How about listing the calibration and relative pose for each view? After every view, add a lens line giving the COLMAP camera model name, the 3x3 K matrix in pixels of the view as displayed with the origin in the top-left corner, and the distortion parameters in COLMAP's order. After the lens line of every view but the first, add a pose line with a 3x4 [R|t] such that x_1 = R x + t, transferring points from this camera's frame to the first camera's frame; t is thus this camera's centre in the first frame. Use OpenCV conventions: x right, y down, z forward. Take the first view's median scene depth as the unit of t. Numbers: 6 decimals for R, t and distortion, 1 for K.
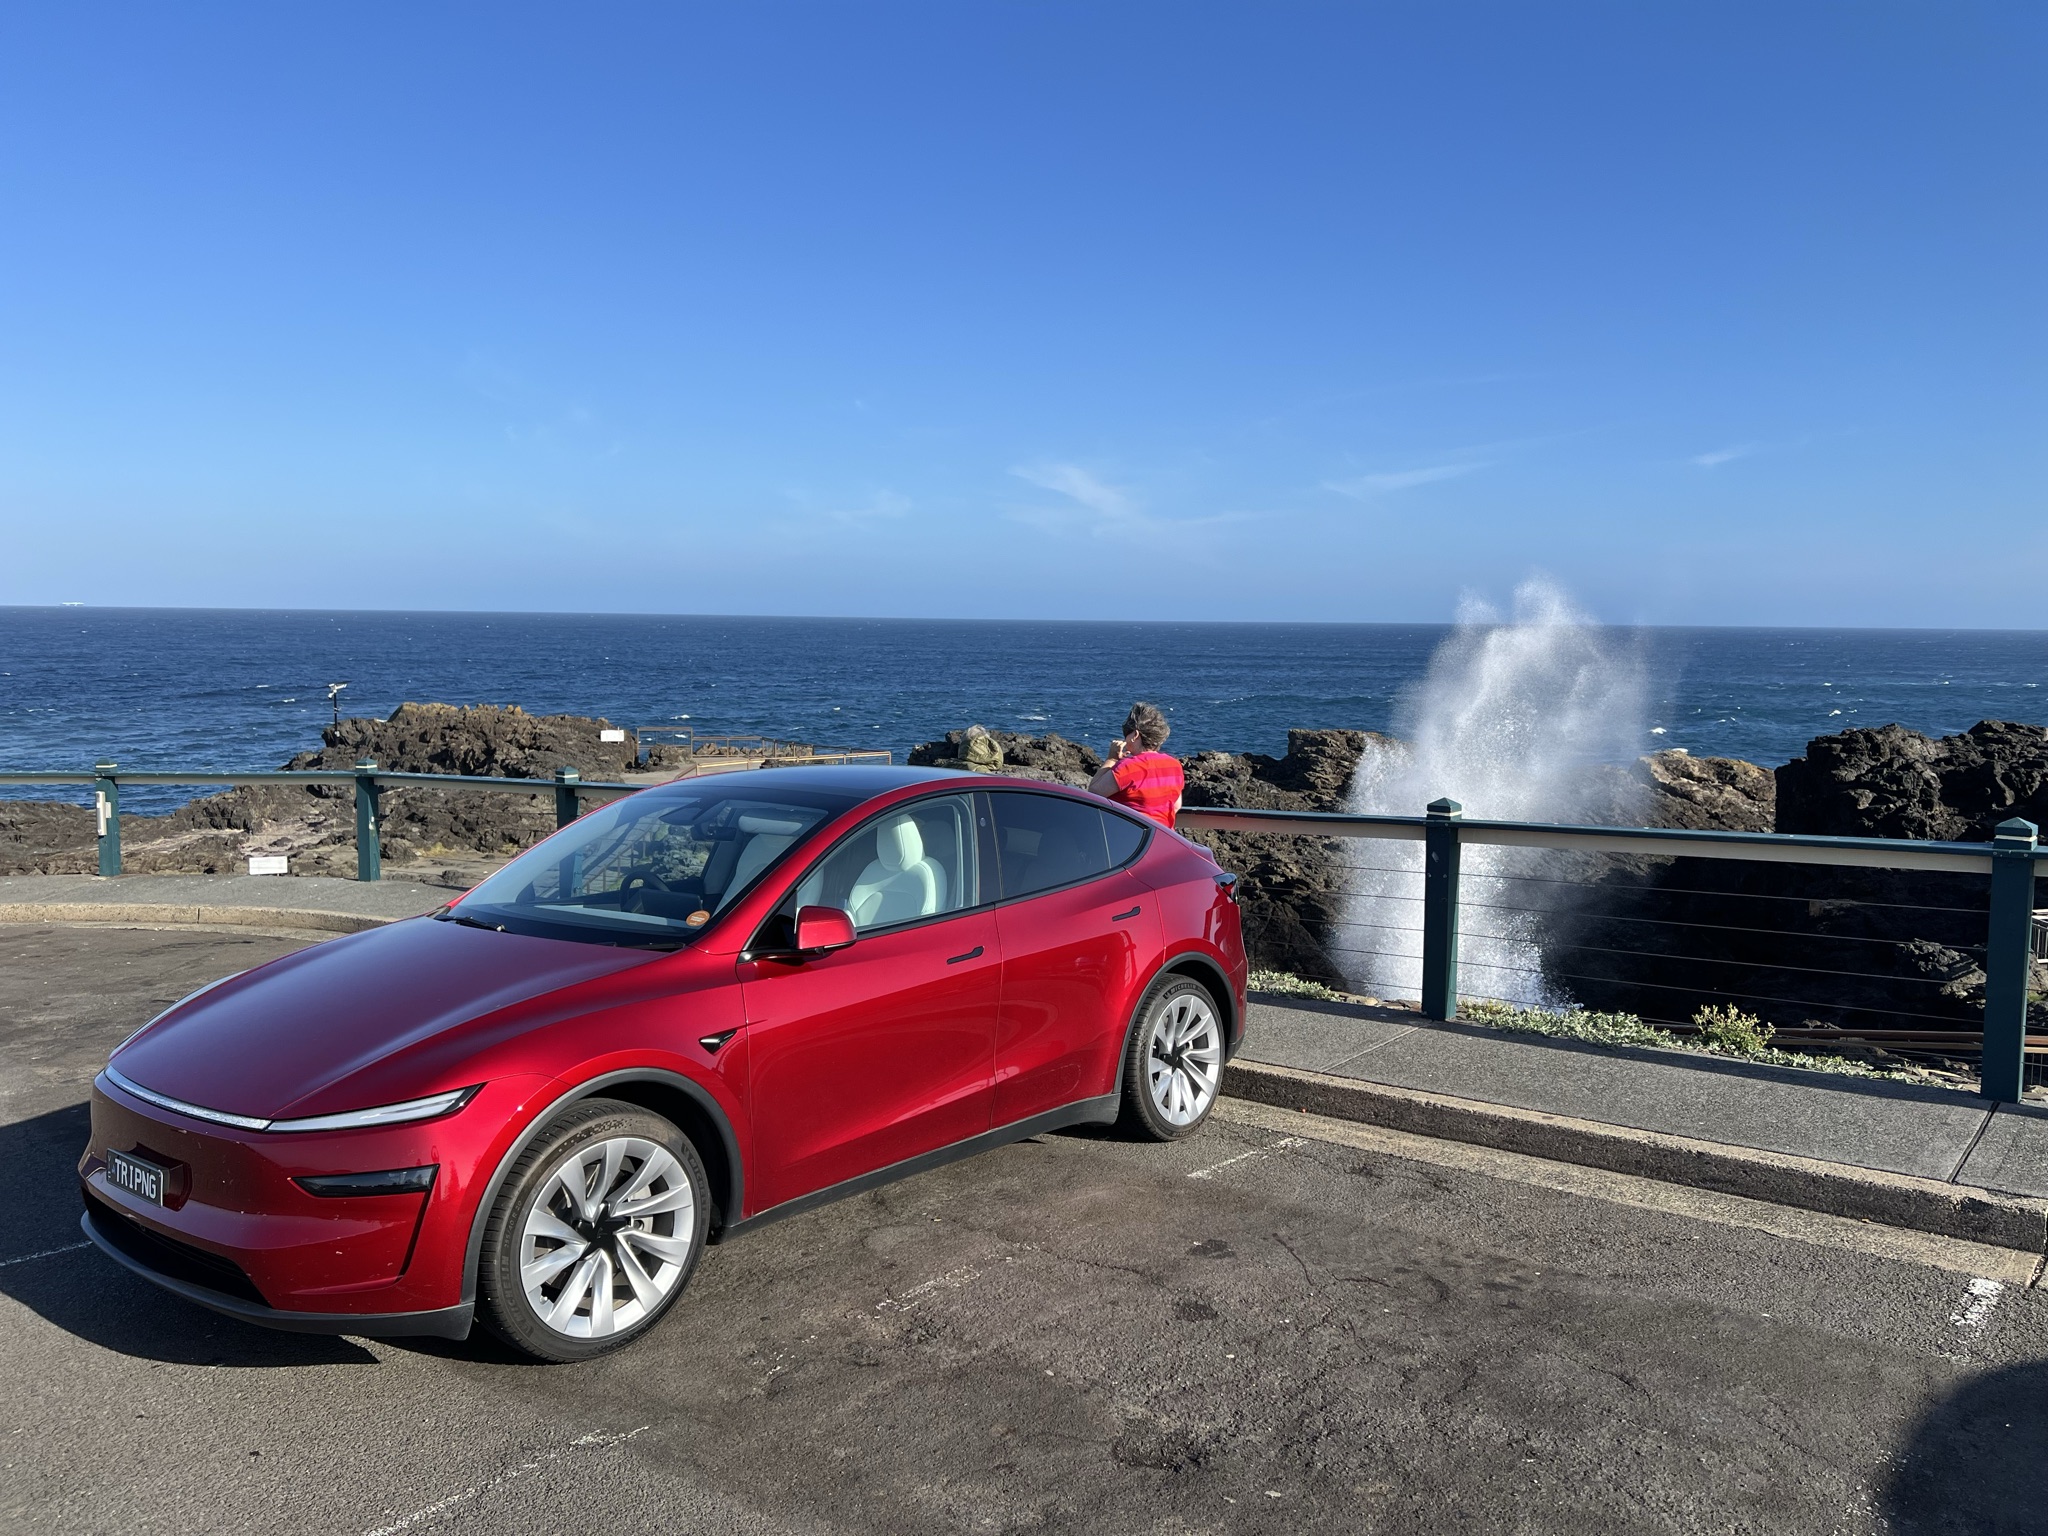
lens RADIAL K [[1558.8, 0, 1021.5], [0, 1558.8, 767.0], [0, 0, 1]] dist [0.004340, 0.002380]
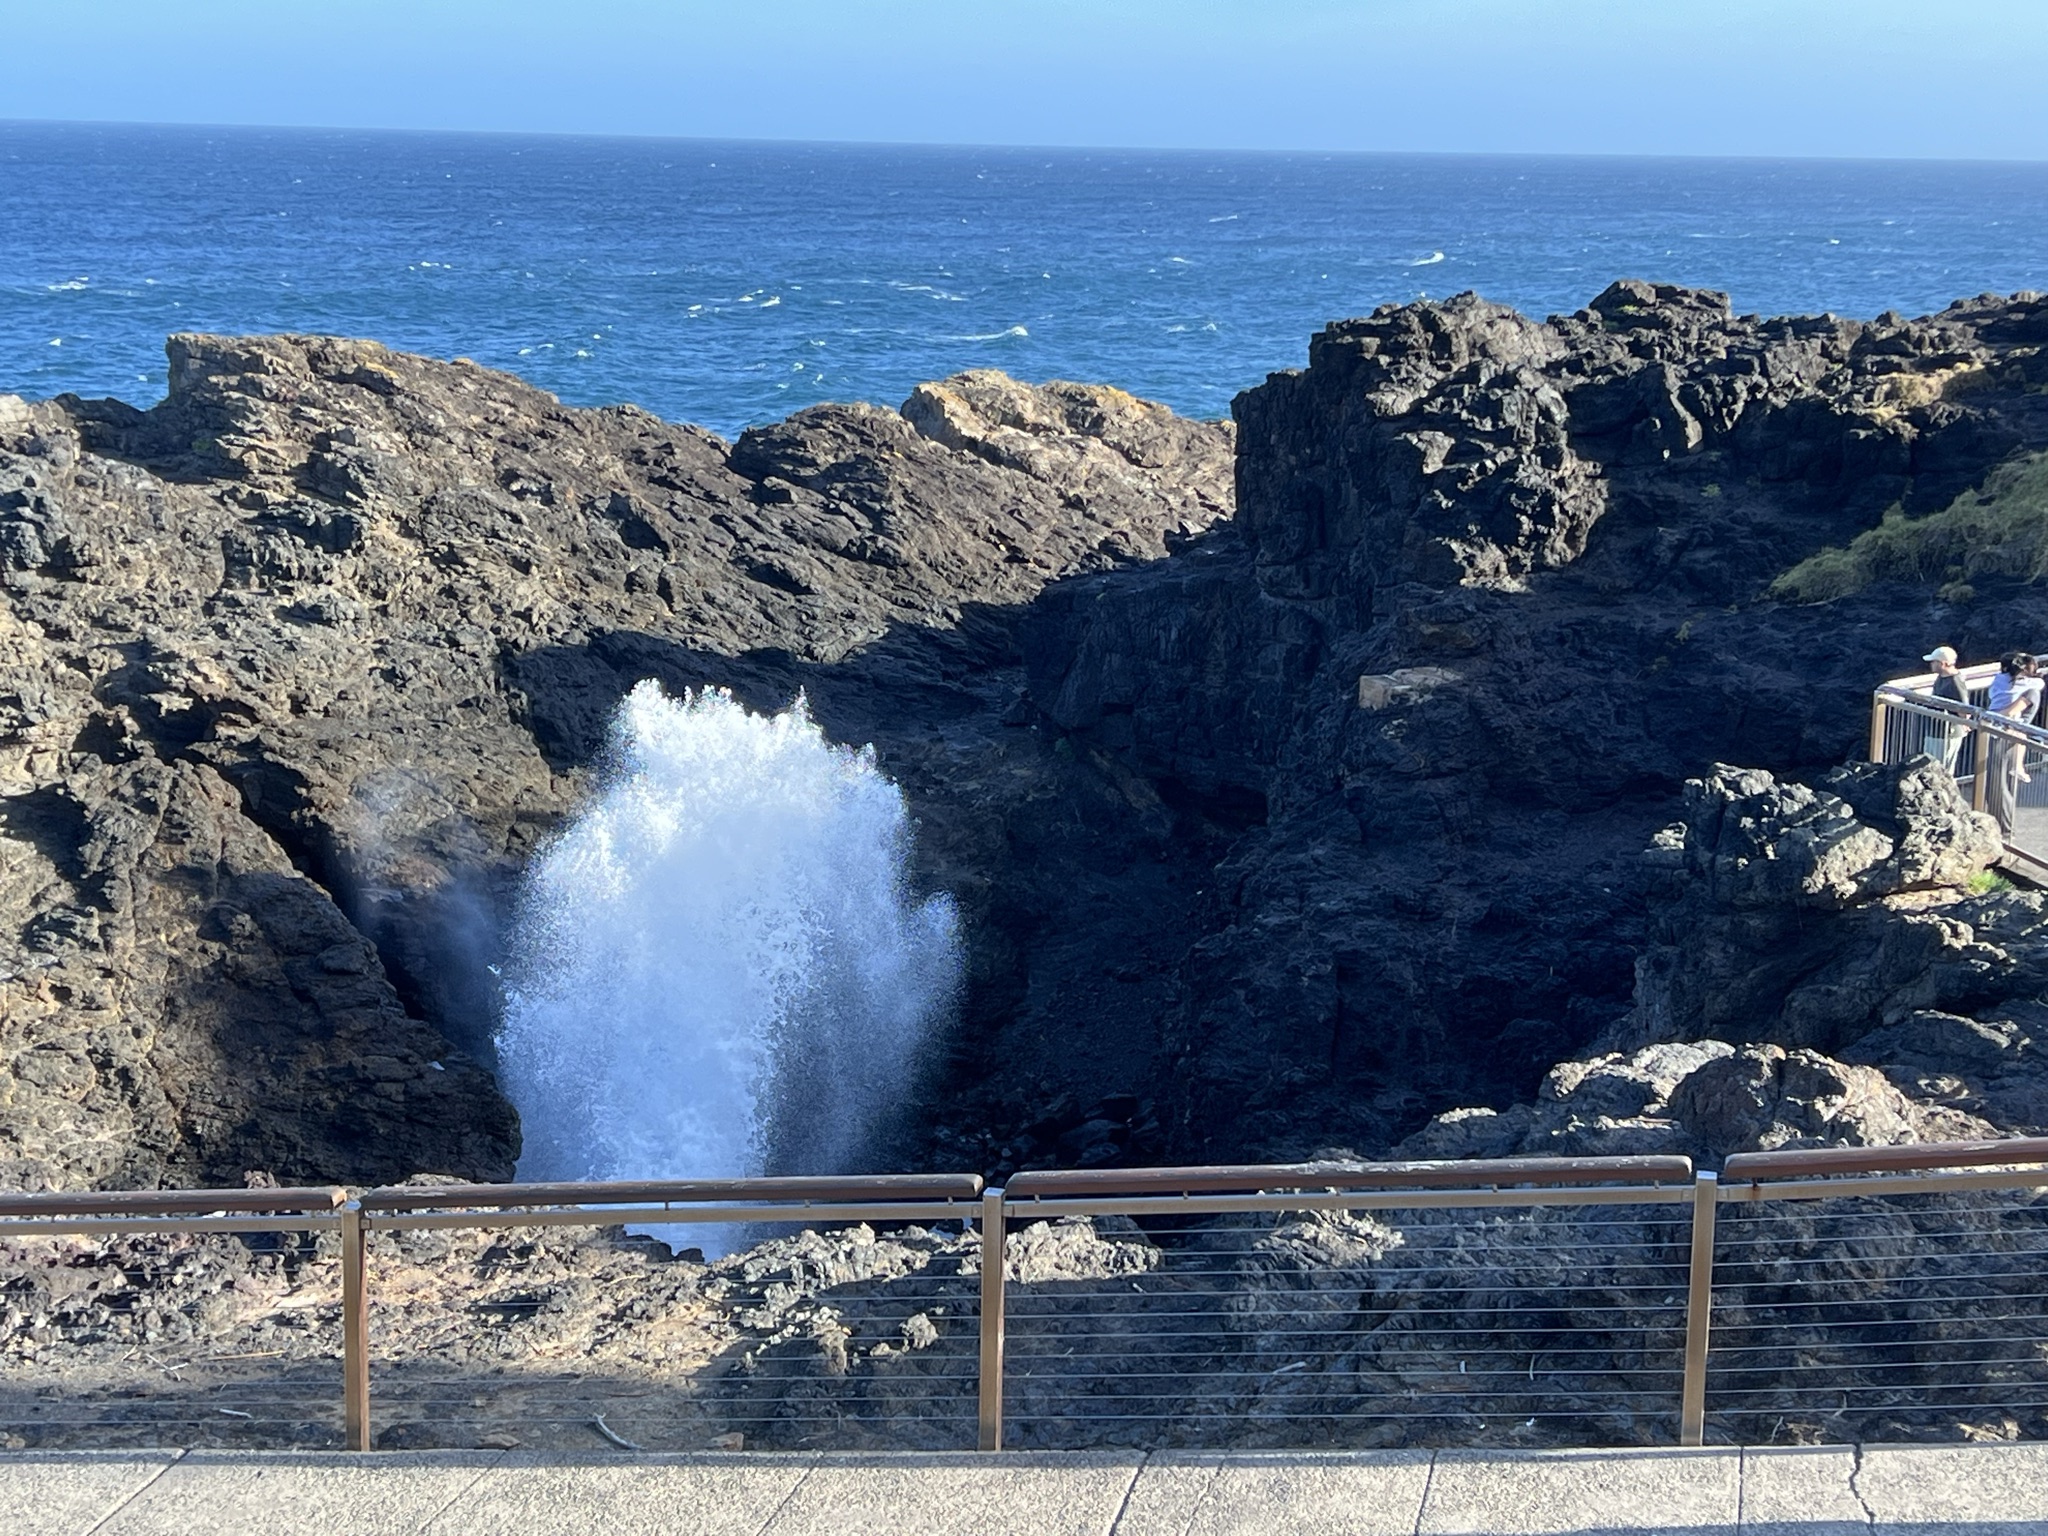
lens RADIAL K [[3101.5, 0, 1021.7], [0, 3101.5, 768.3], [0, 0, 1]] dist [0.096443, 0.000000]
pose [[0.902954, -0.078818, 0.422448, 0.020396], [0.033157, 0.992884, 0.114376, 0.003769], [-0.428457, -0.089269, 0.899142, 0.186164]]
